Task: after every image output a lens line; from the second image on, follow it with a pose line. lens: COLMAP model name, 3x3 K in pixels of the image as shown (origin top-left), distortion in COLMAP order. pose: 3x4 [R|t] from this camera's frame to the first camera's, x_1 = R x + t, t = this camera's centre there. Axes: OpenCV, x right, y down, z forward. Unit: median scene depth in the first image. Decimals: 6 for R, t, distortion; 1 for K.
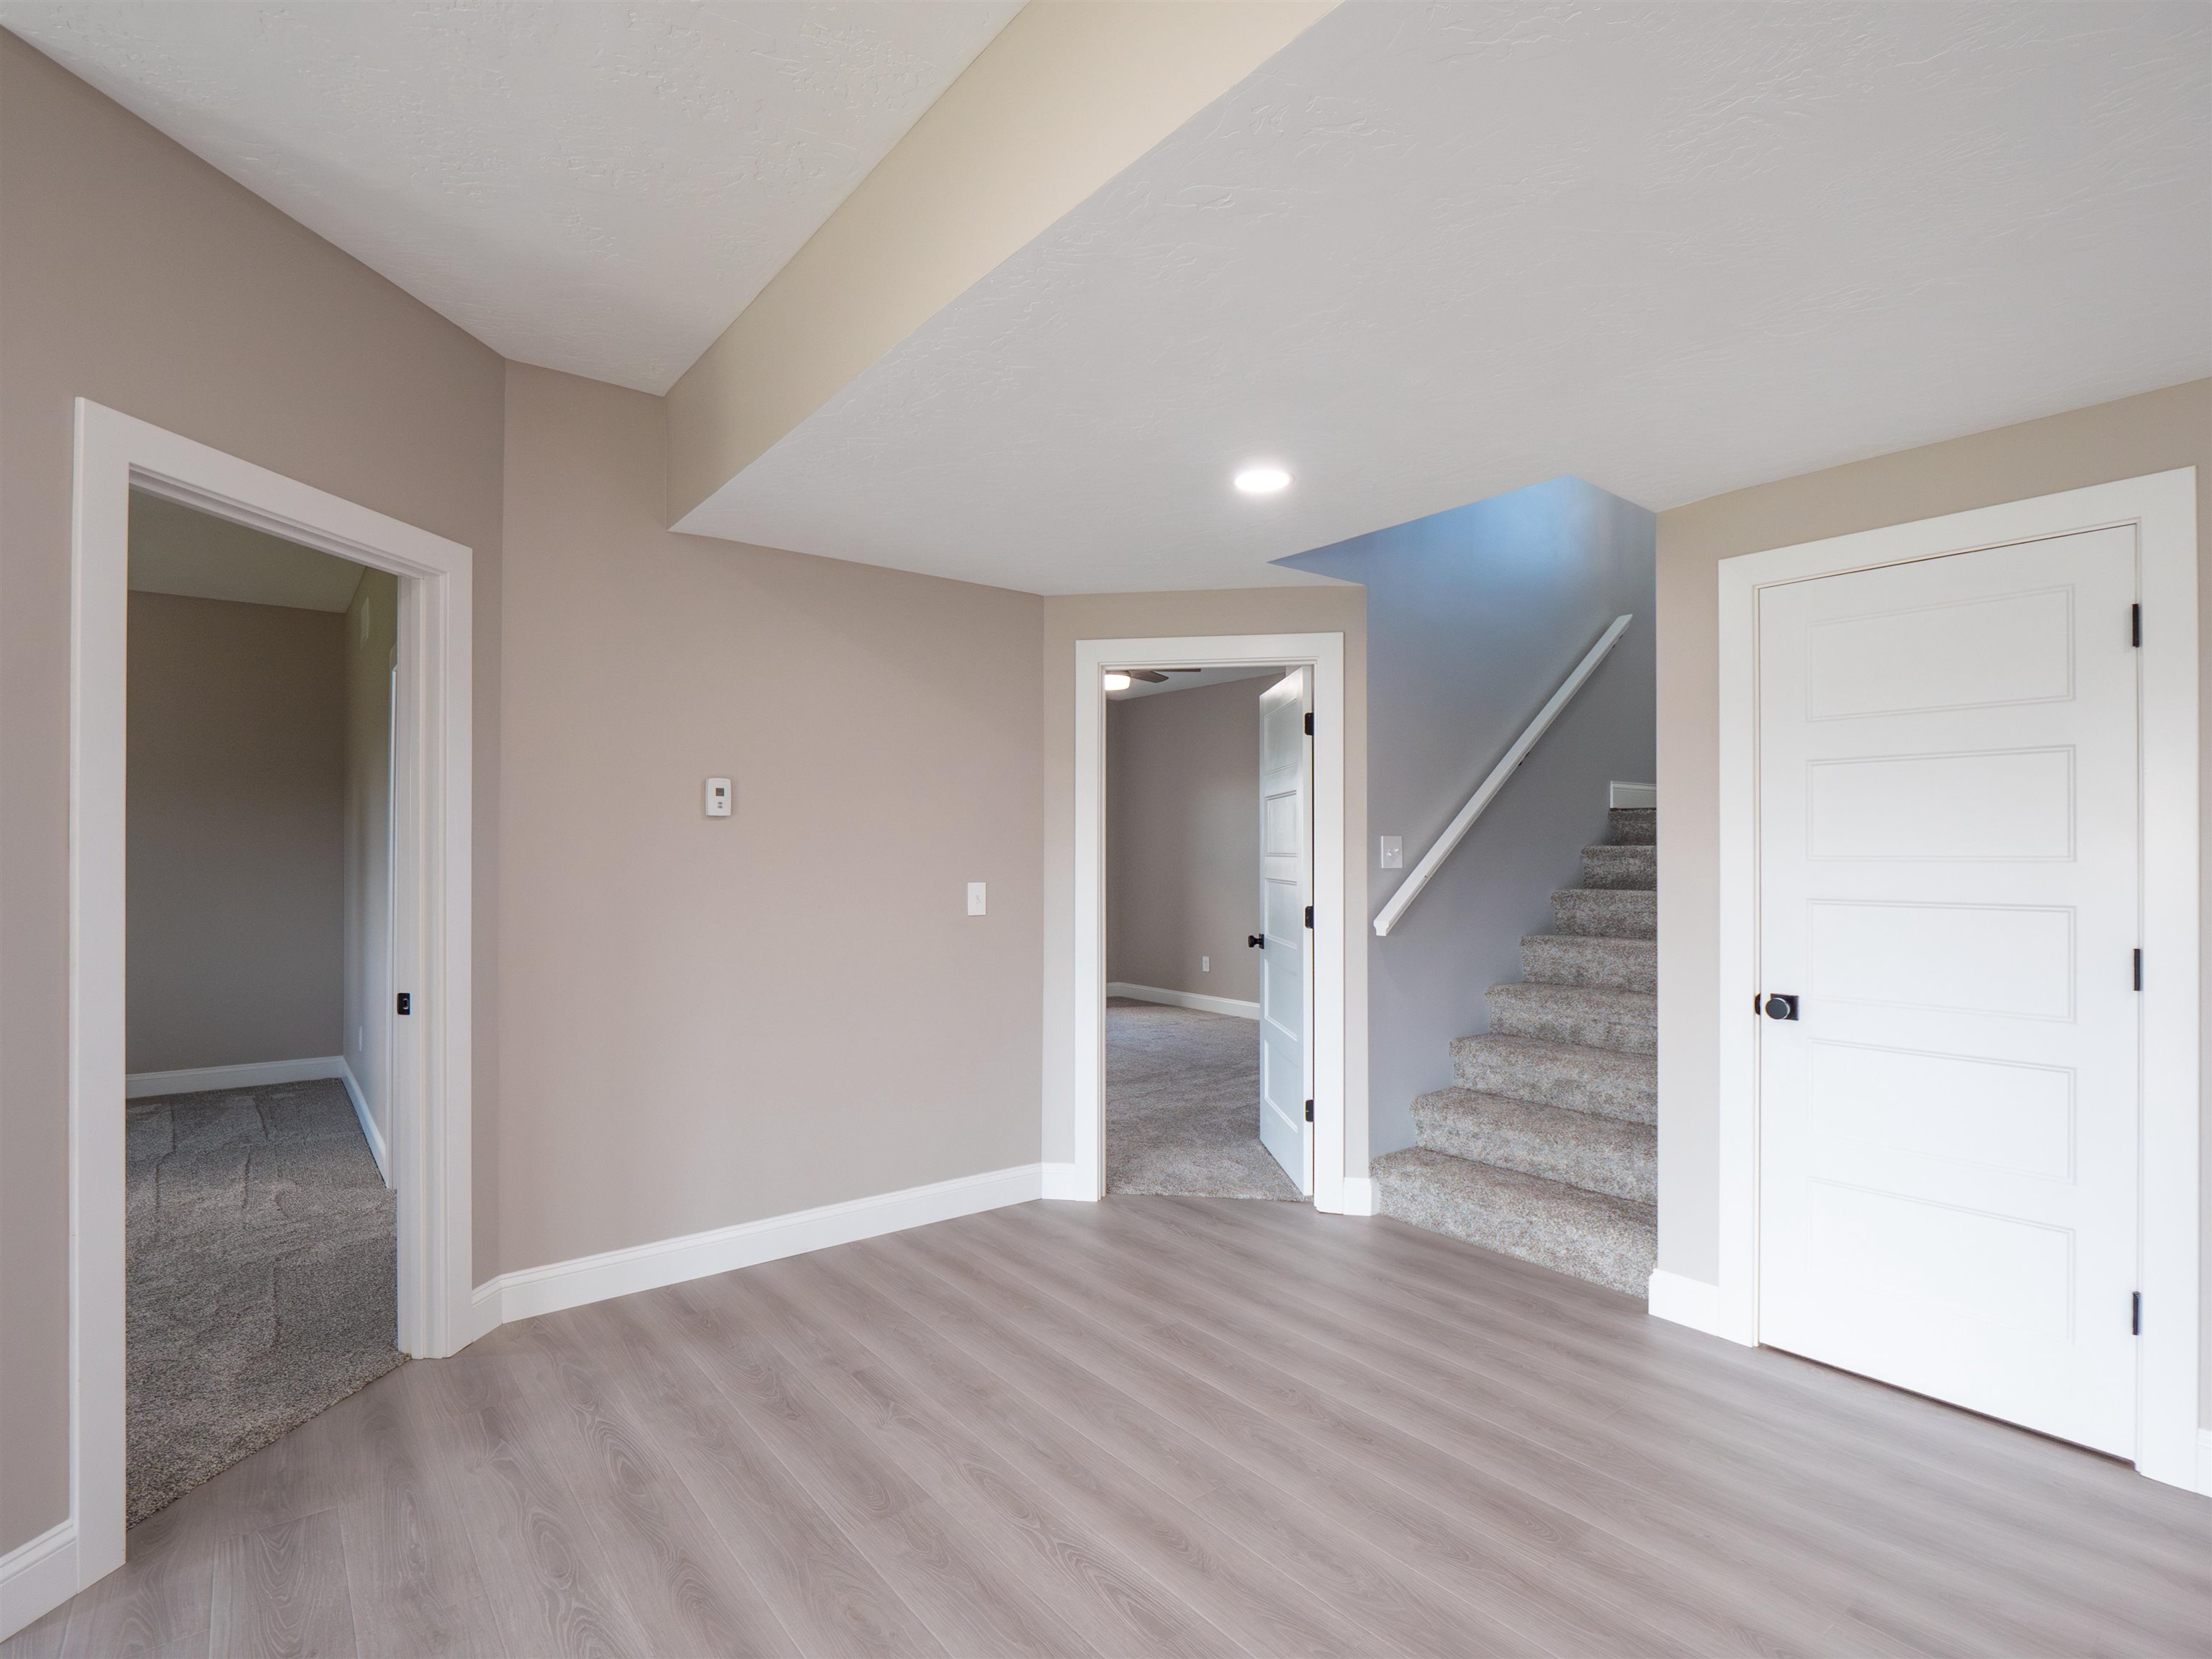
lens RADIAL K [[1110.8, 0, 1111.6], [0, 1110.8, 839.8], [0, 0, 1]] dist [0.002094, -0.000548]
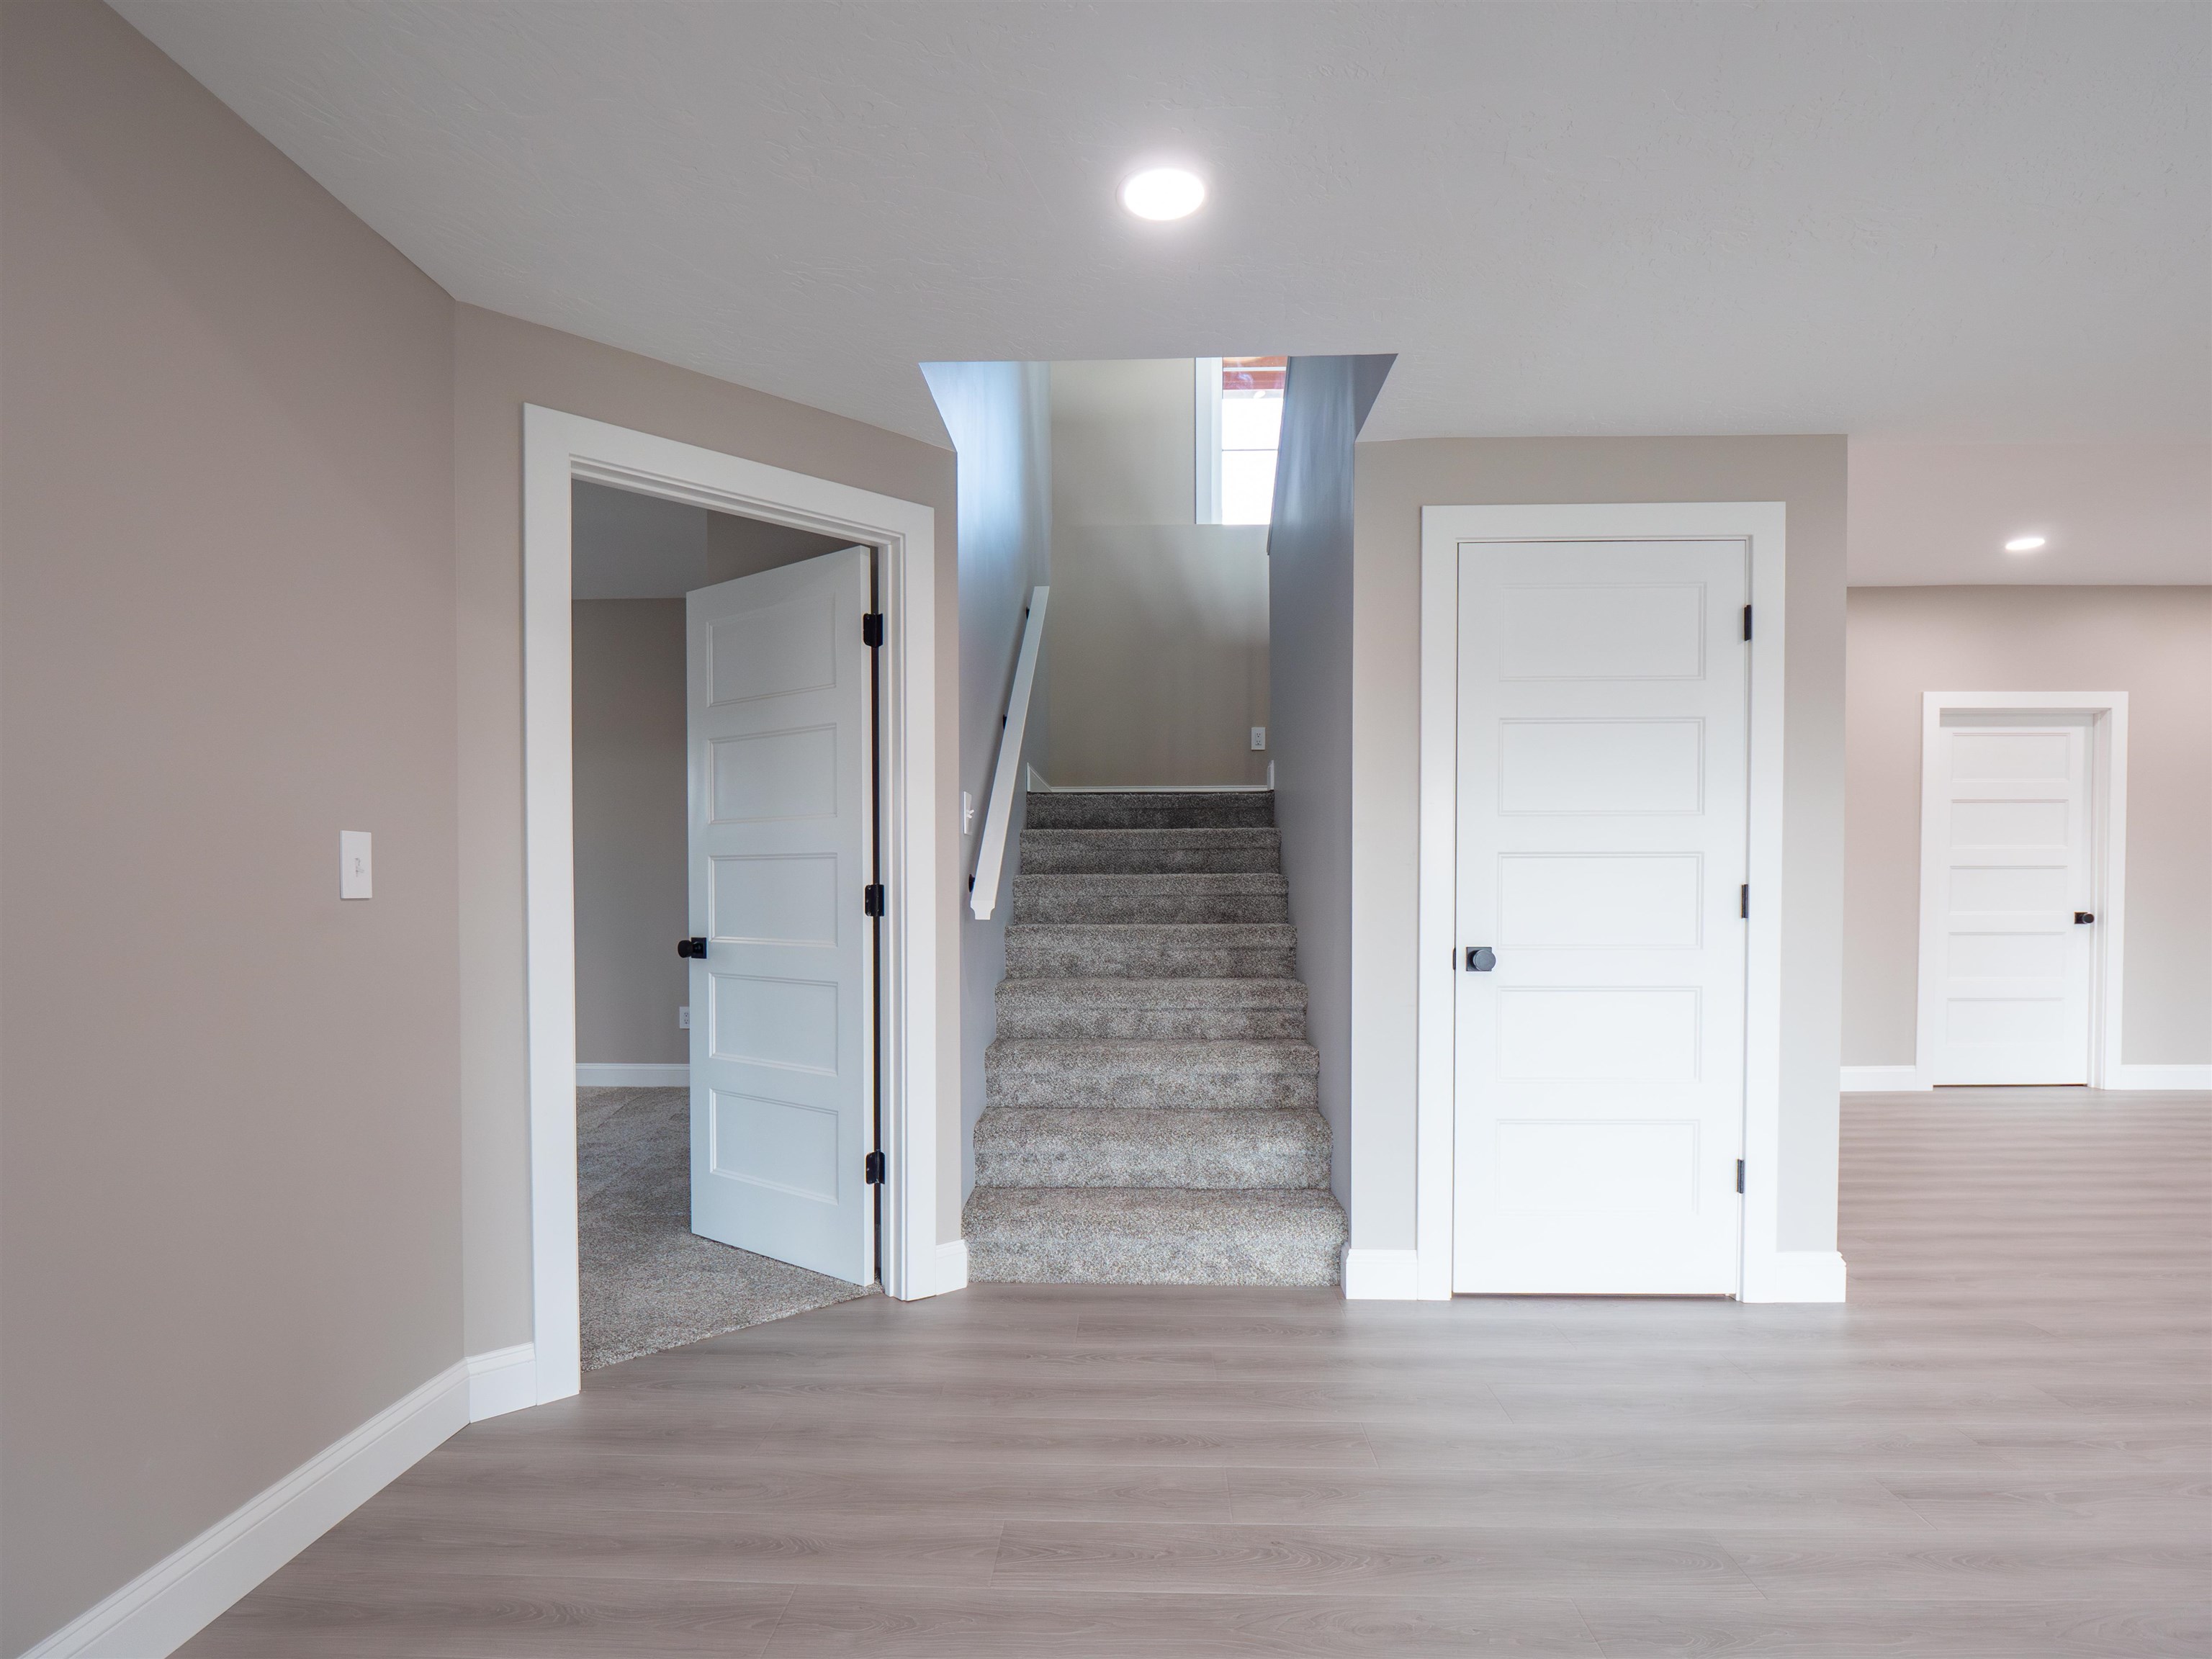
lens RADIAL K [[1120.7, 0, 1123.9], [0, 1120.7, 906.4], [0, 0, 1]] dist [0.003276, -0.000222]
pose [[0.641994, -0.013801, 0.766586, -0.285770], [-0.006928, 0.999693, 0.023799, 0.058073], [-0.766679, -0.020590, 0.641701, 0.429432]]
